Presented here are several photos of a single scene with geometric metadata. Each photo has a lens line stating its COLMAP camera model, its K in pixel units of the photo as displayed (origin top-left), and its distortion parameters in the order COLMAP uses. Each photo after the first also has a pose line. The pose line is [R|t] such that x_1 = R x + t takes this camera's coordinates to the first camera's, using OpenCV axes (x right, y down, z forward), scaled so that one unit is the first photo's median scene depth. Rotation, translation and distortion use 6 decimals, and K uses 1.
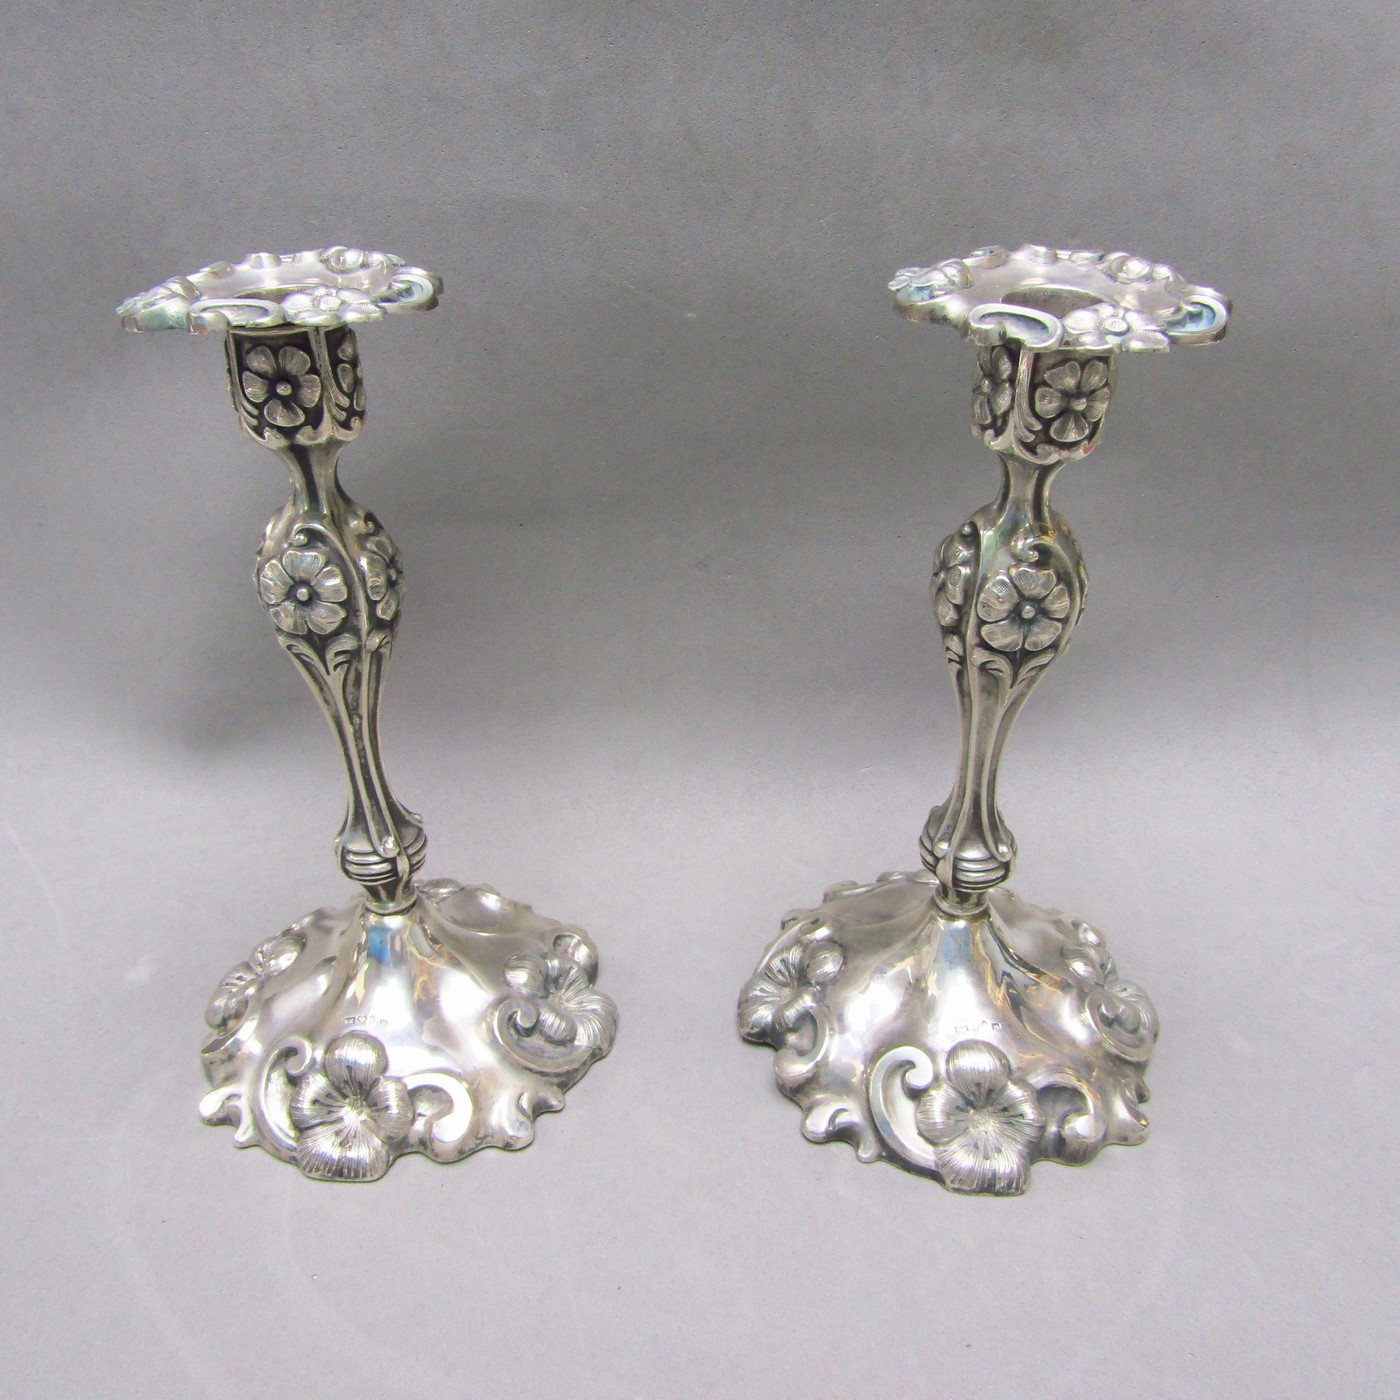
lens RADIAL K [[1313.4, 0, 700.0], [0, 1313.4, 700.0], [0, 0, 1]] dist [-0.004367, -0.017160]
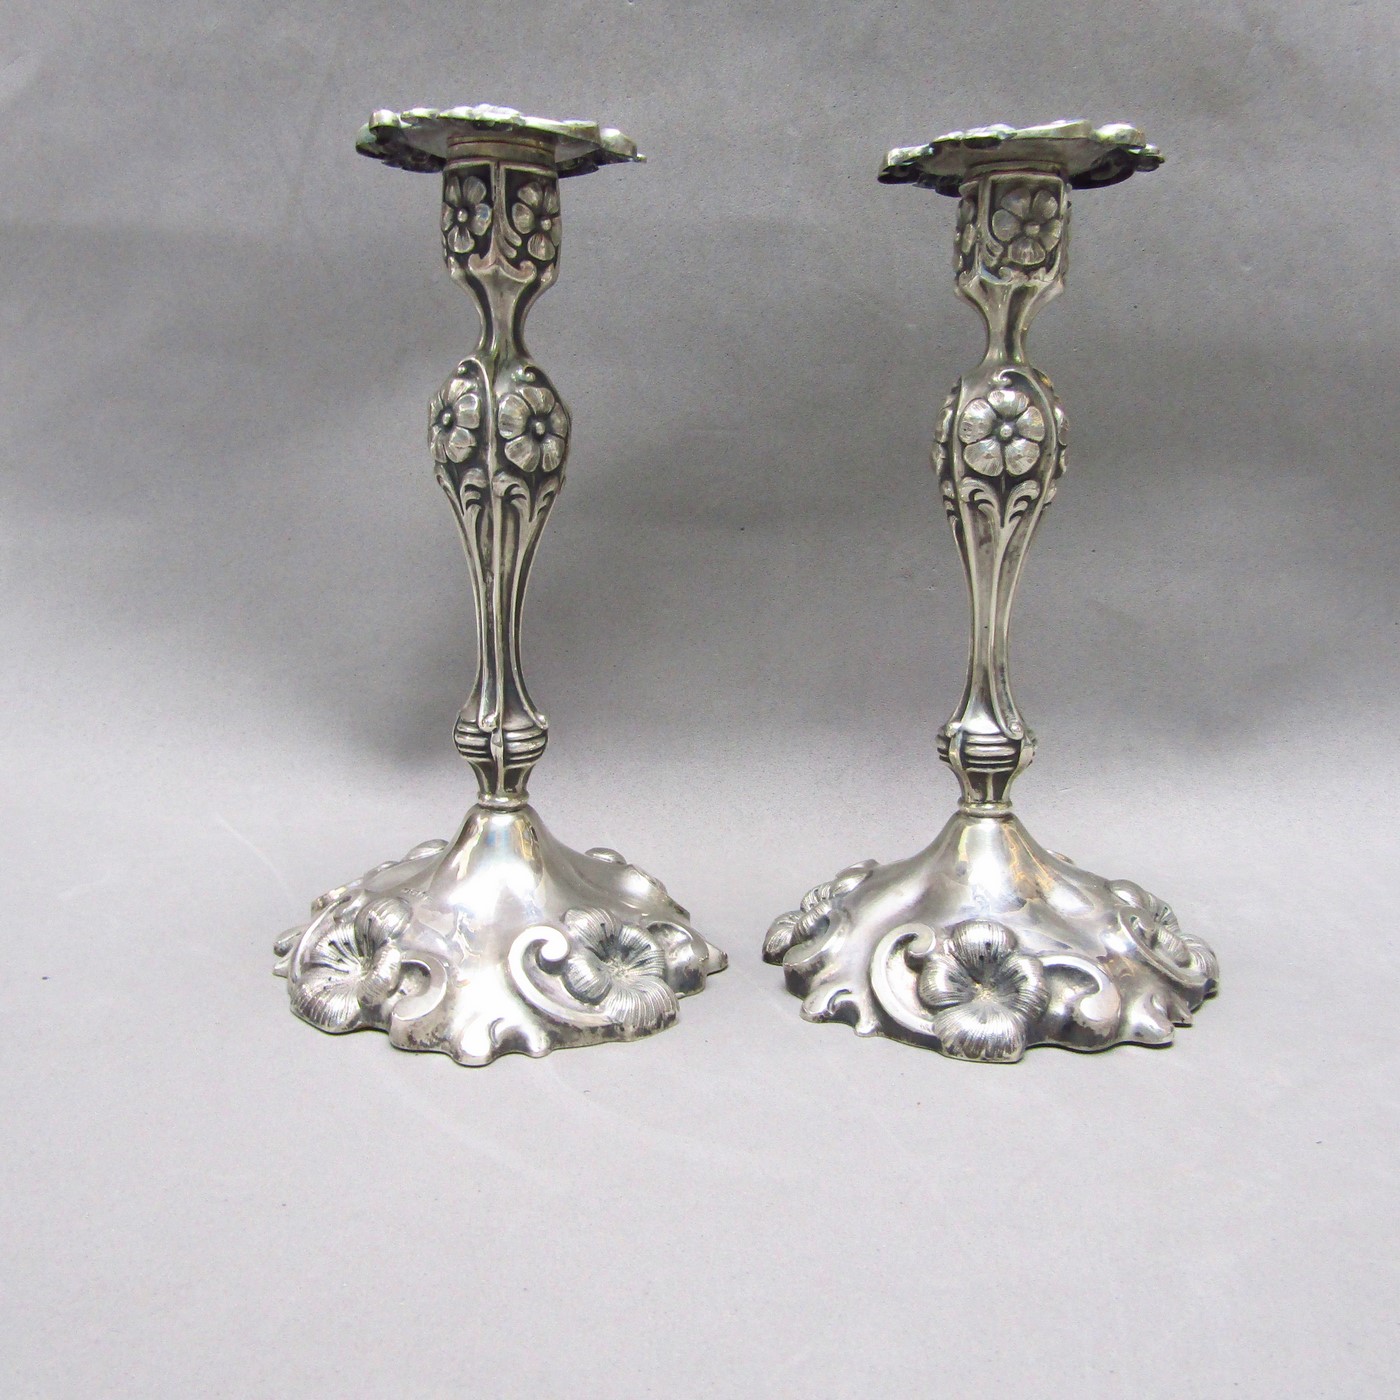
lens RADIAL K [[1313.4, 0, 700.0], [0, 1313.4, 700.0], [0, 0, 1]] dist [-0.004367, -0.017160]
pose [[0.796065, 0.172114, -0.580221, 0.451106], [-0.334931, 0.923803, -0.185494, 0.225868], [0.504084, 0.342000, 0.793054, 0.300525]]
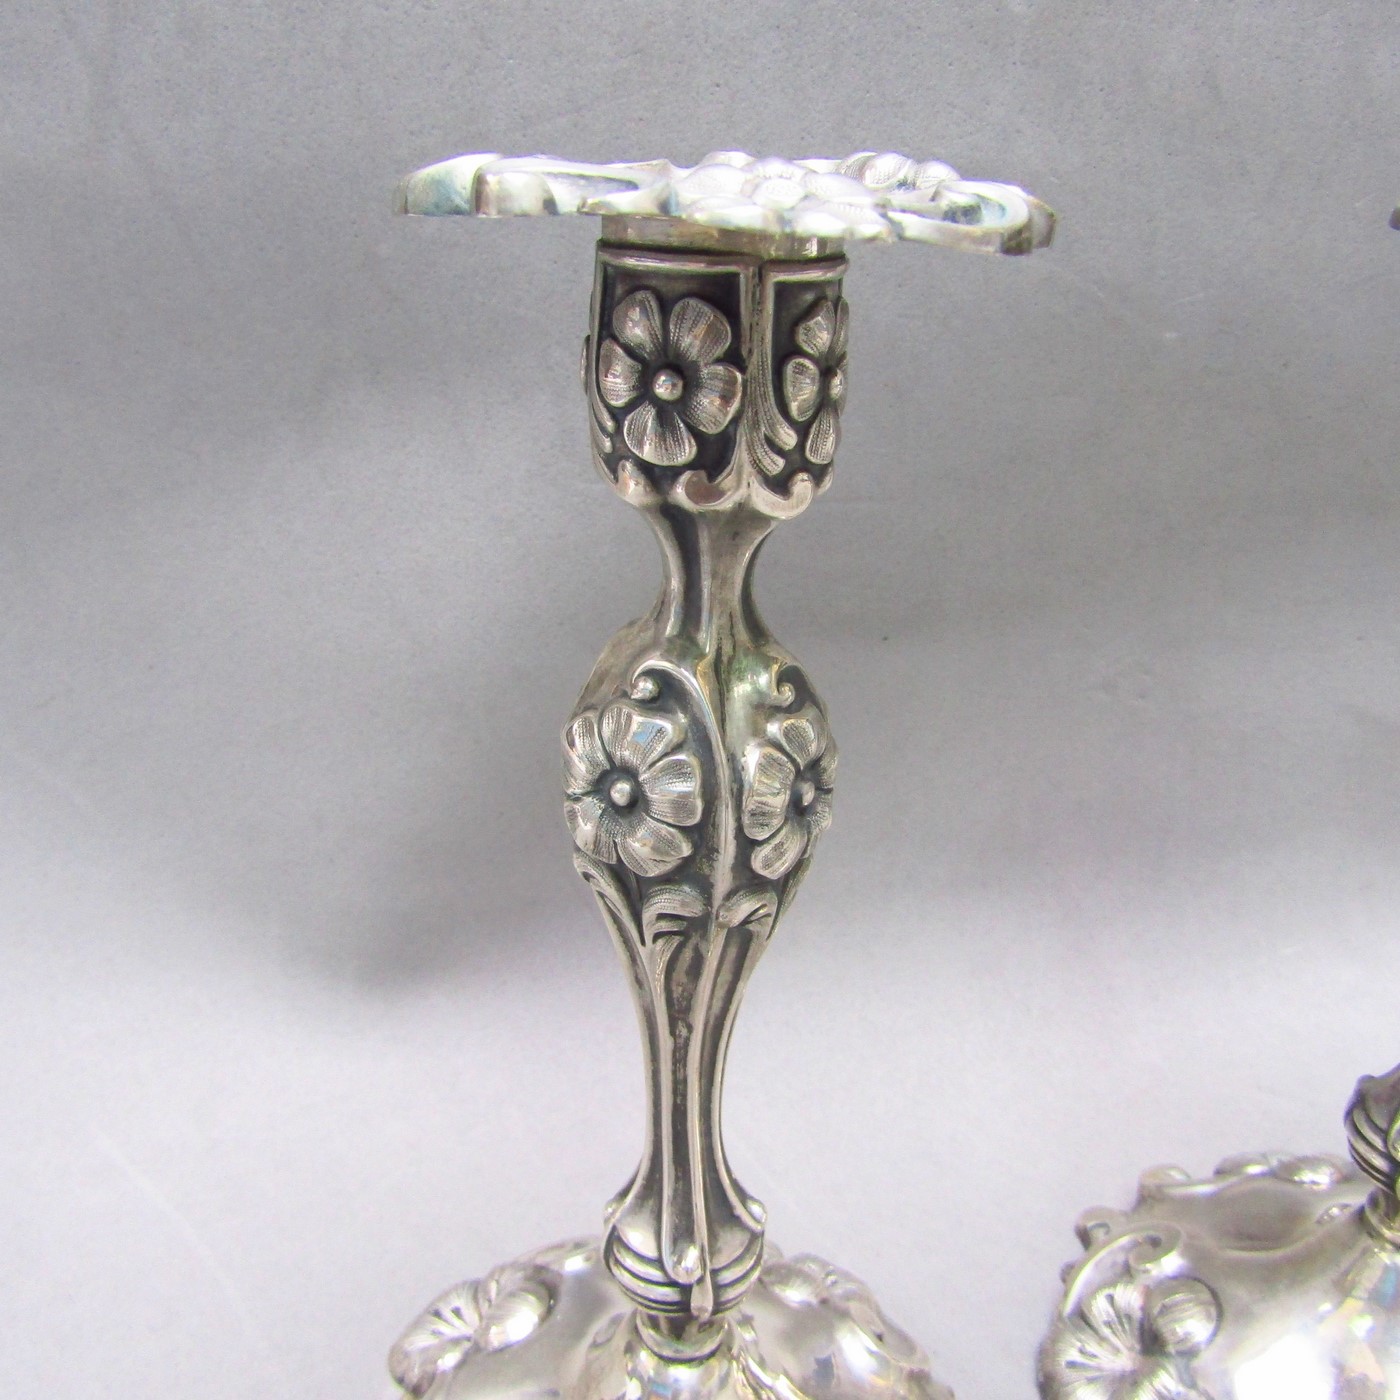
lens RADIAL K [[1313.4, 0, 700.0], [0, 1313.4, 700.0], [0, 0, 1]] dist [-0.004367, -0.017160]
pose [[0.888764, 0.235928, -0.392983, -0.074478], [-0.271139, 0.961877, -0.035739, -0.092649], [0.369570, 0.138316, 0.918851, 0.475333]]
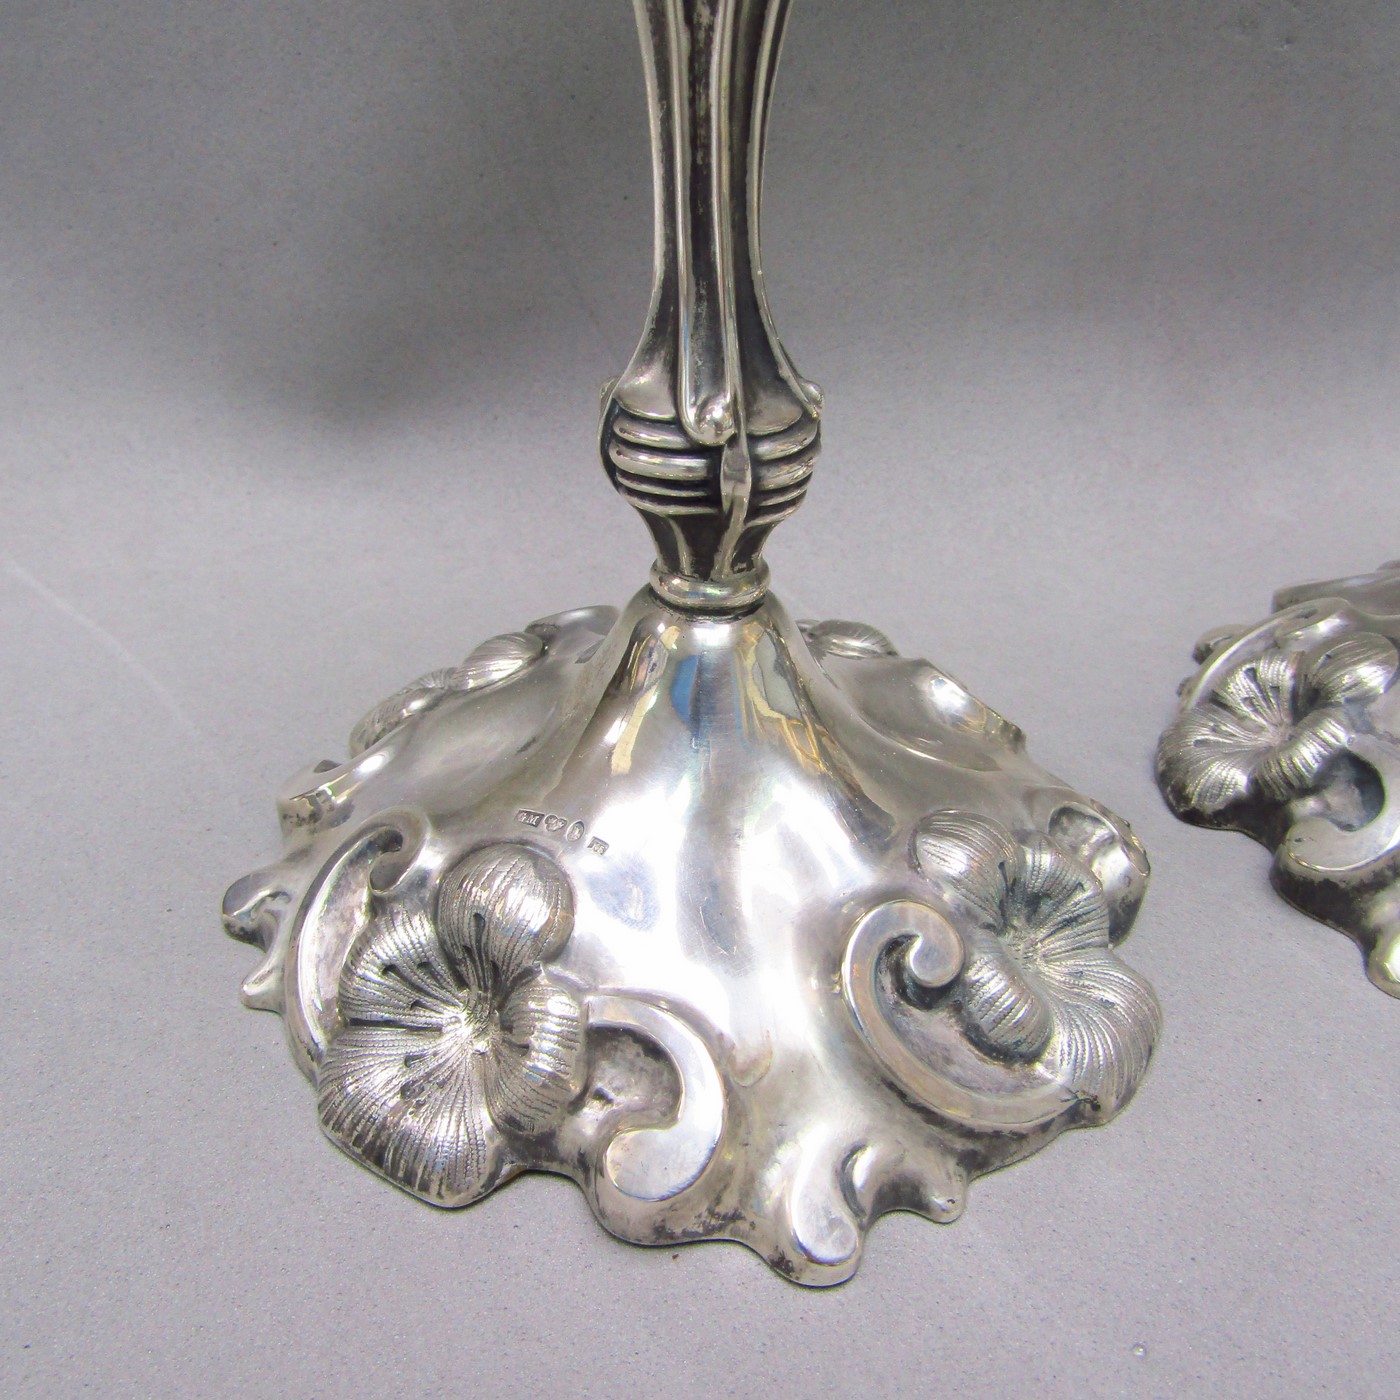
lens RADIAL K [[1320.9, 0, 700.0], [0, 1320.9, 700.0], [0, 0, 1]] dist [-0.002809, -0.017918]
pose [[0.881747, 0.280491, -0.379271, -0.069722], [-0.260546, 0.959831, 0.104118, 0.152388], [0.393240, 0.007012, 0.919409, 0.642944]]
